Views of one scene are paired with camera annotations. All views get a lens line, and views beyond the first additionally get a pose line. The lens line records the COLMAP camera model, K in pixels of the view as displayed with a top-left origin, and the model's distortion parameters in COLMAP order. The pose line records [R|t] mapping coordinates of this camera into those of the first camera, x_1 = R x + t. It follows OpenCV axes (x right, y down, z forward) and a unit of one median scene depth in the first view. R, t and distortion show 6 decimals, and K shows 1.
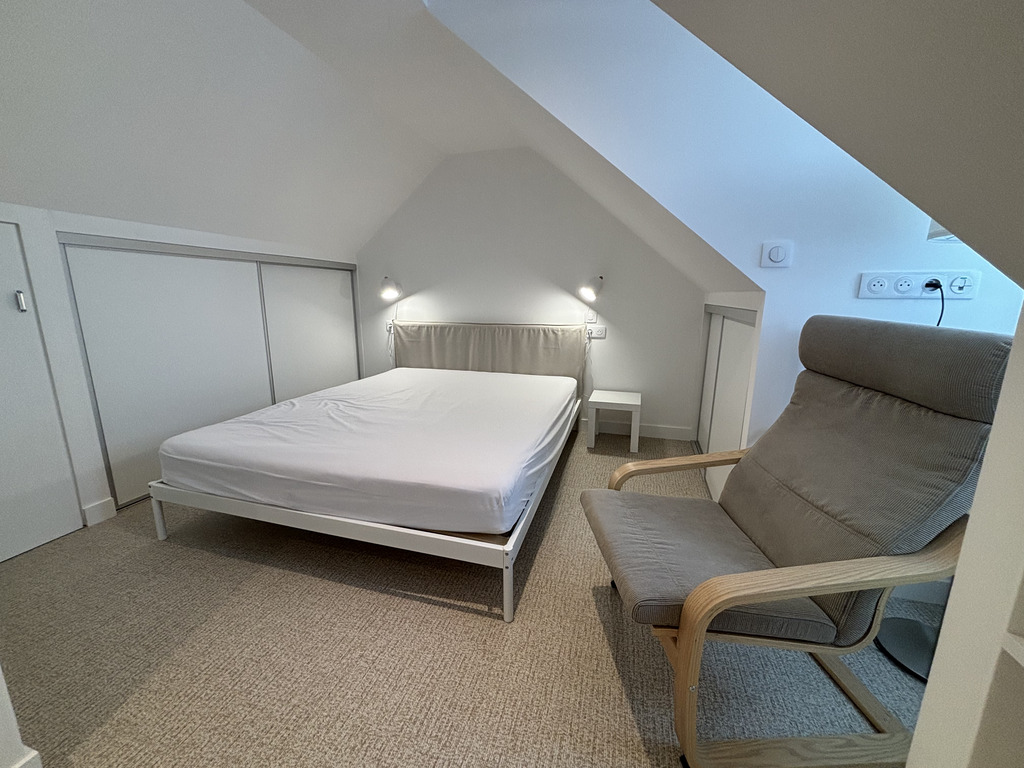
lens RADIAL K [[411.6, 0, 508.6], [0, 411.6, 384.0], [0, 0, 1]] dist [-0.003565, -0.000250]
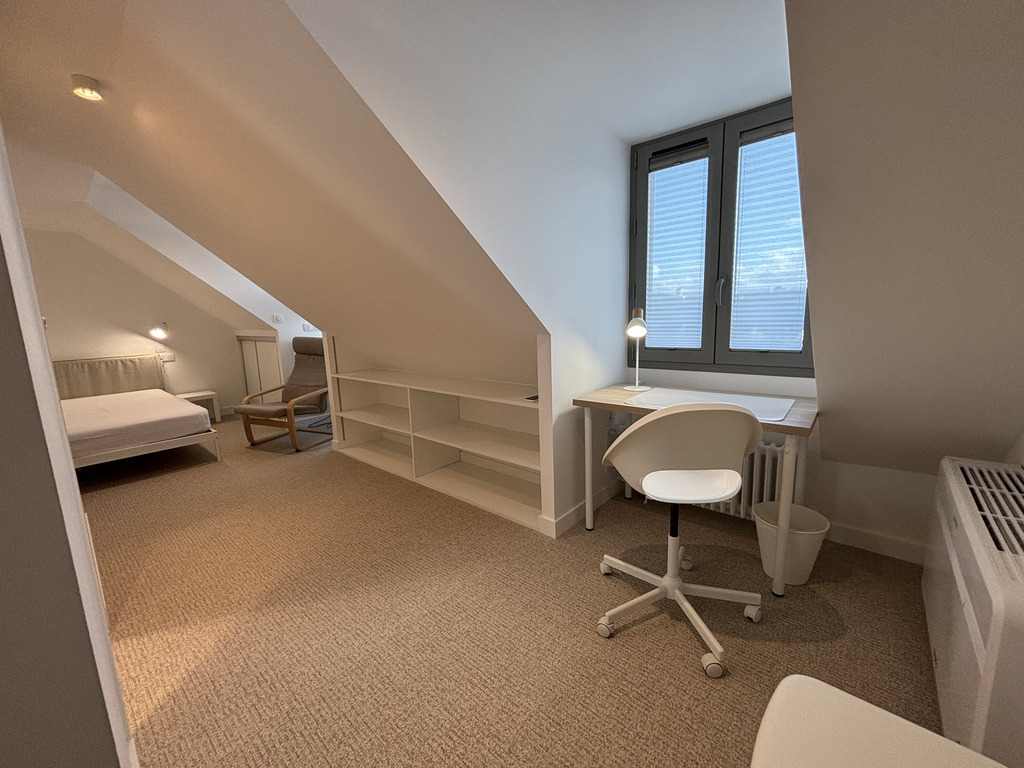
lens RADIAL K [[411.6, 0, 510.4], [0, 411.6, 383.3], [0, 0, 1]] dist [-0.003565, -0.000250]
pose [[0.420331, -0.162331, 0.892732, -0.639606], [0.219508, 0.972835, 0.073544, 0.137687], [-0.880419, 0.165049, 0.444546, -0.805973]]
